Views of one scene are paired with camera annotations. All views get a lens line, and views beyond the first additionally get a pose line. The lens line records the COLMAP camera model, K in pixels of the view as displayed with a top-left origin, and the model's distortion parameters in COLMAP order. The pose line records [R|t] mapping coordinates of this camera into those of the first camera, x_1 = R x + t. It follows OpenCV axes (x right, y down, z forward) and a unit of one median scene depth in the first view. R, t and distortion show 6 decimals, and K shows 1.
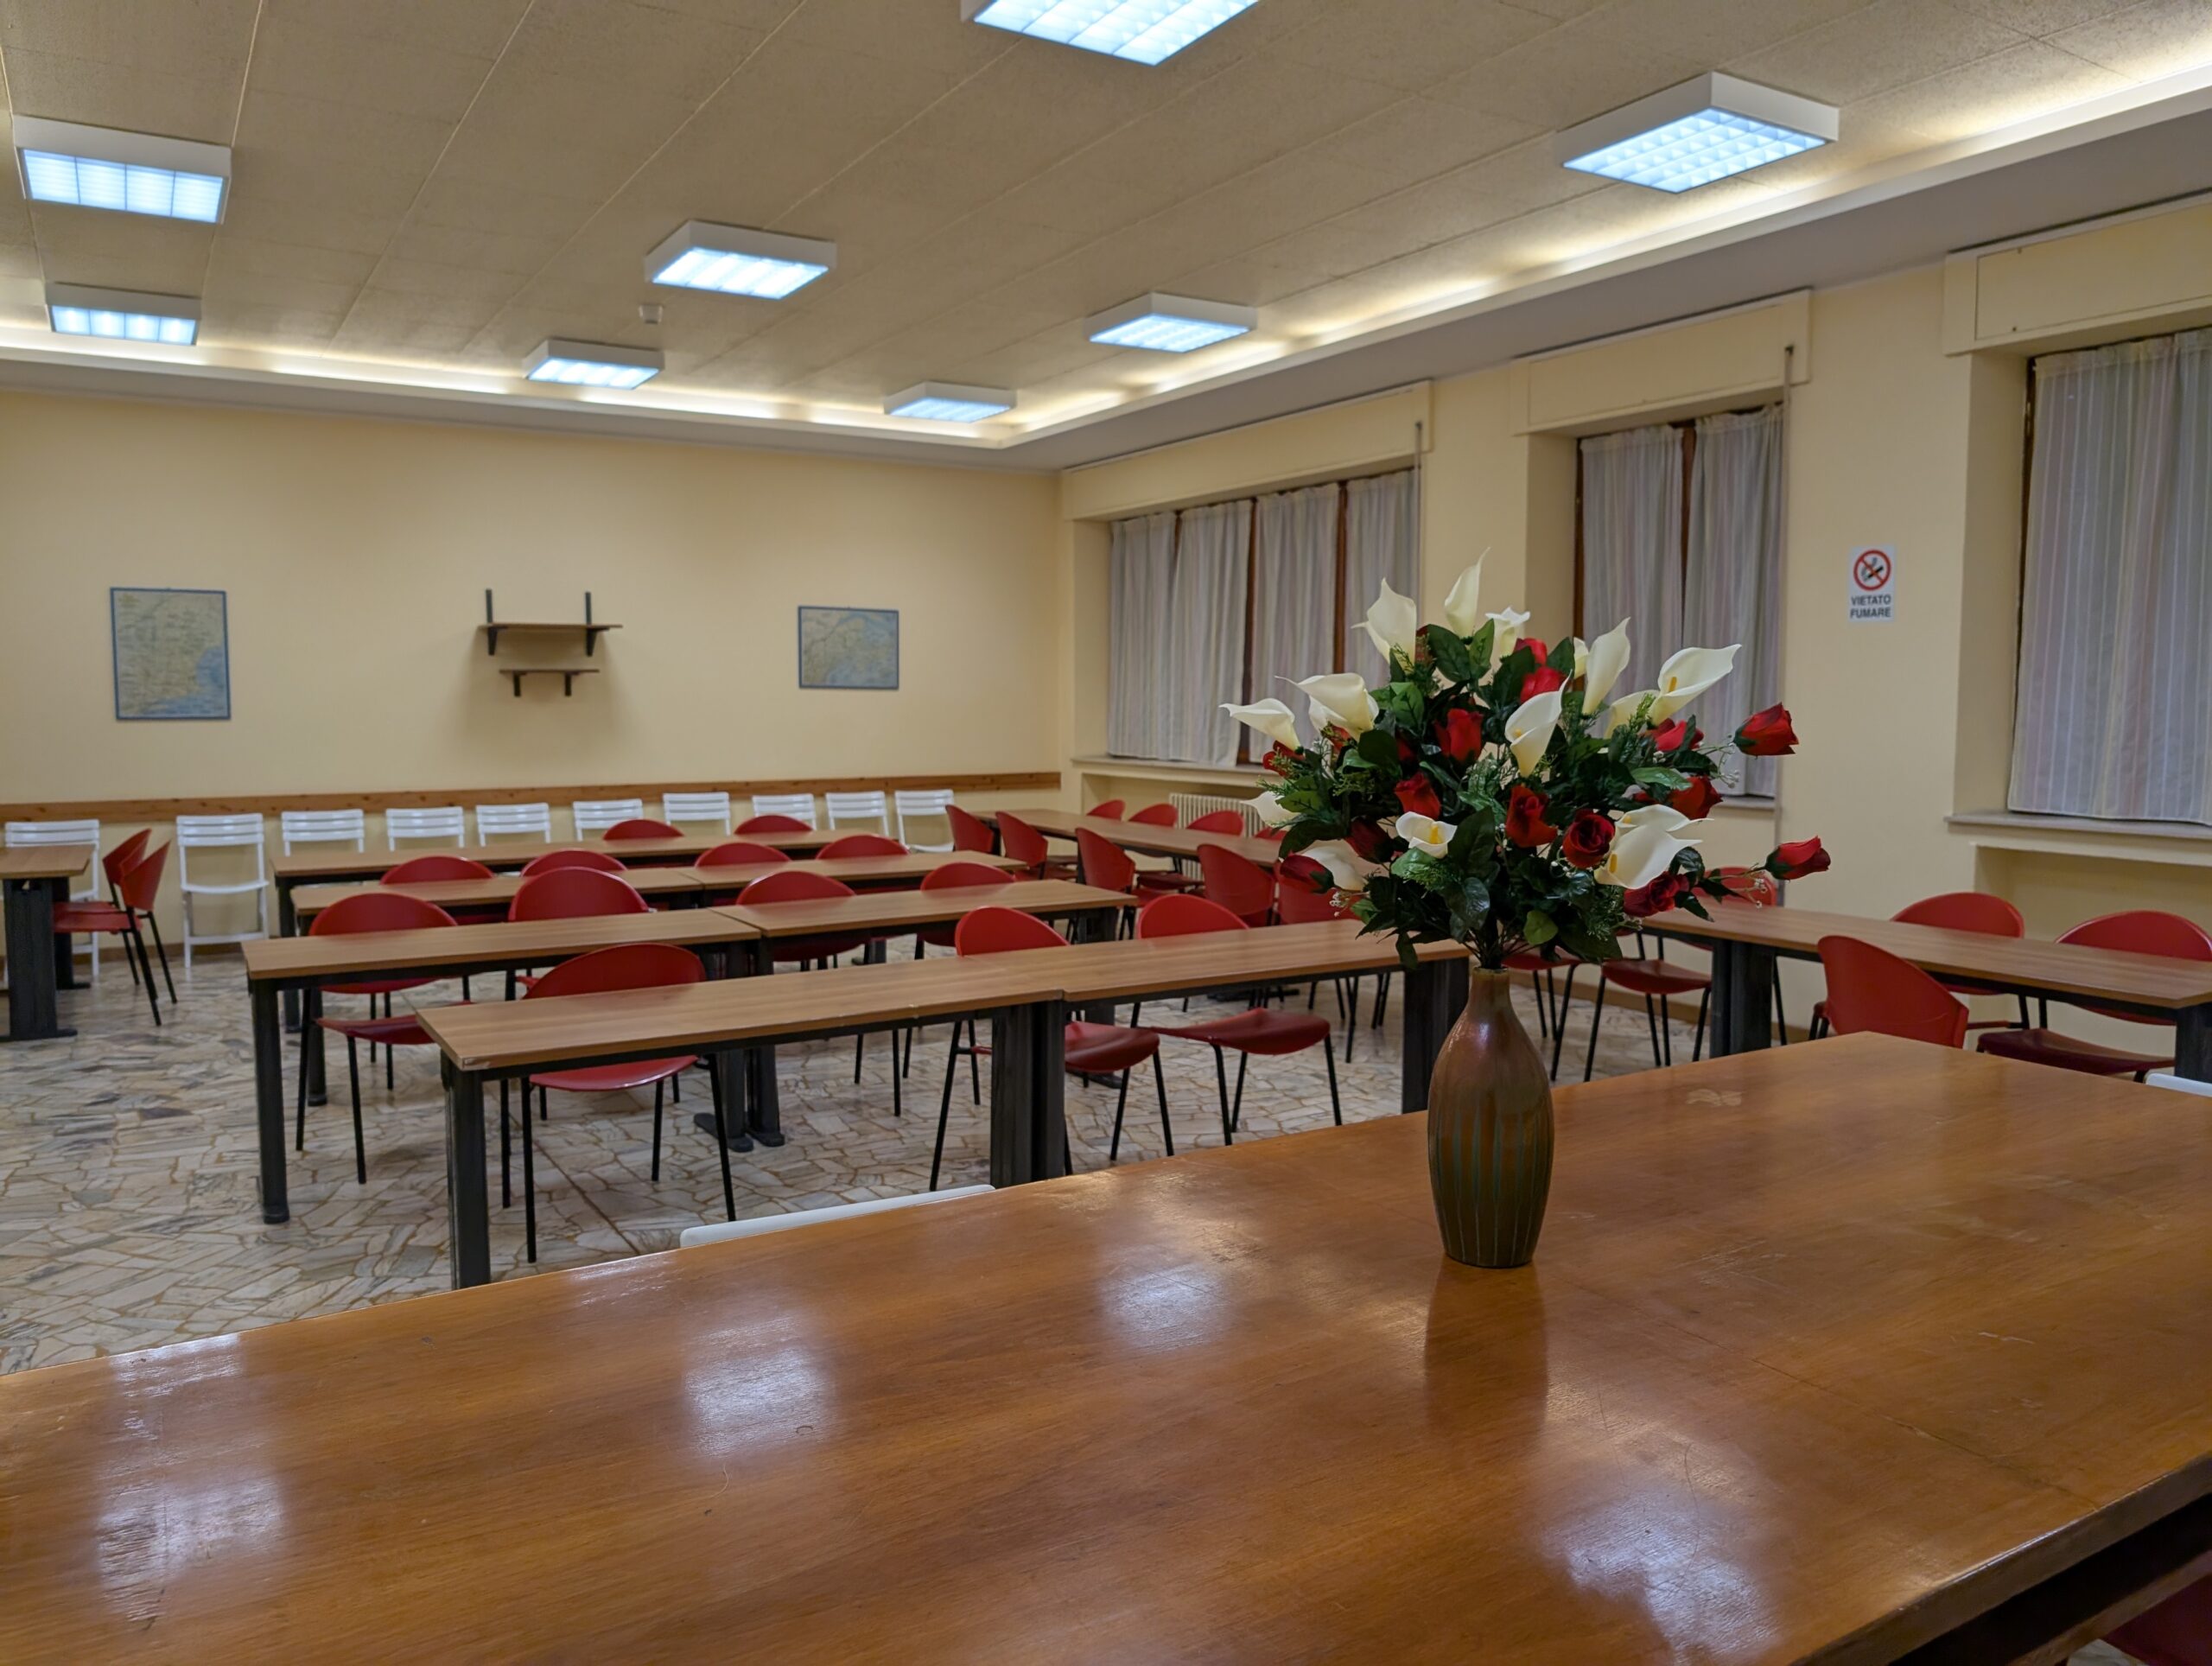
lens RADIAL K [[1638.9, 0, 1162.6], [0, 1638.9, 834.7], [0, 0, 1]] dist [0.011840, -0.015575]
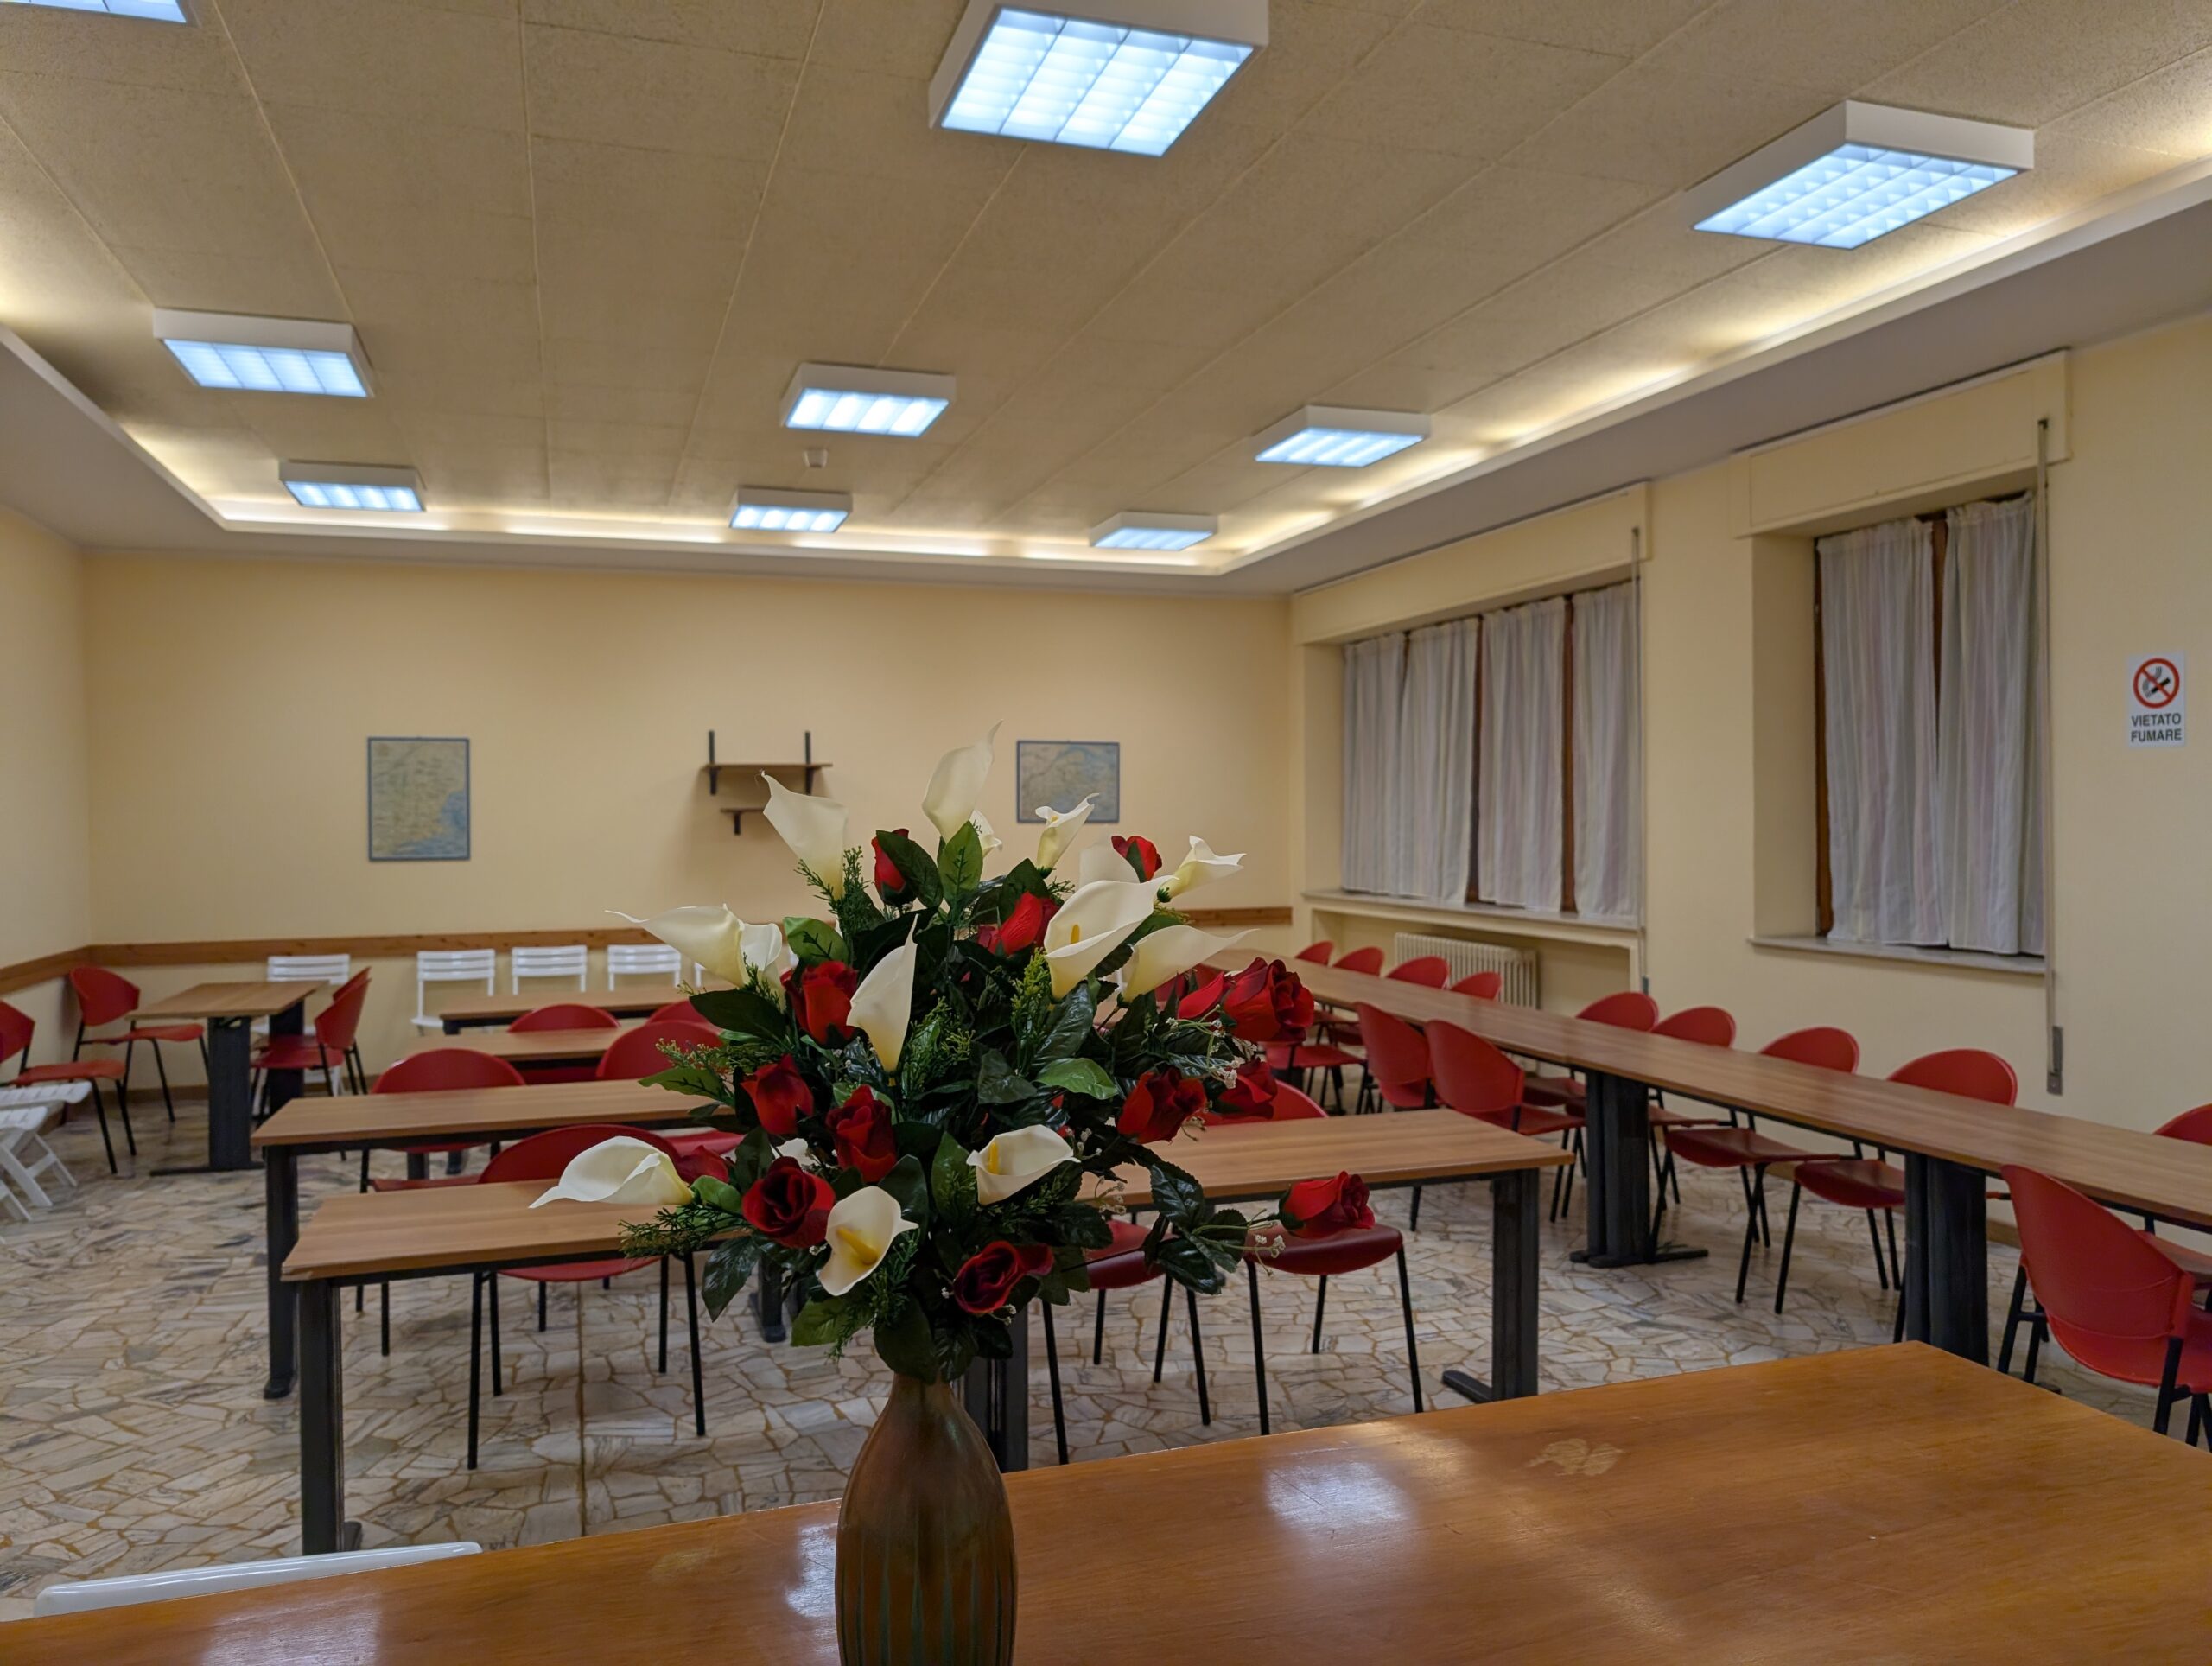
lens RADIAL K [[1638.9, 0, 1162.6], [0, 1638.9, 834.7], [0, 0, 1]] dist [0.011840, -0.015575]
pose [[0.974054, -0.004697, -0.226265, 0.114930], [-0.011226, 0.997551, -0.069036, -0.020805], [0.226036, 0.069785, 0.971616, 0.088322]]
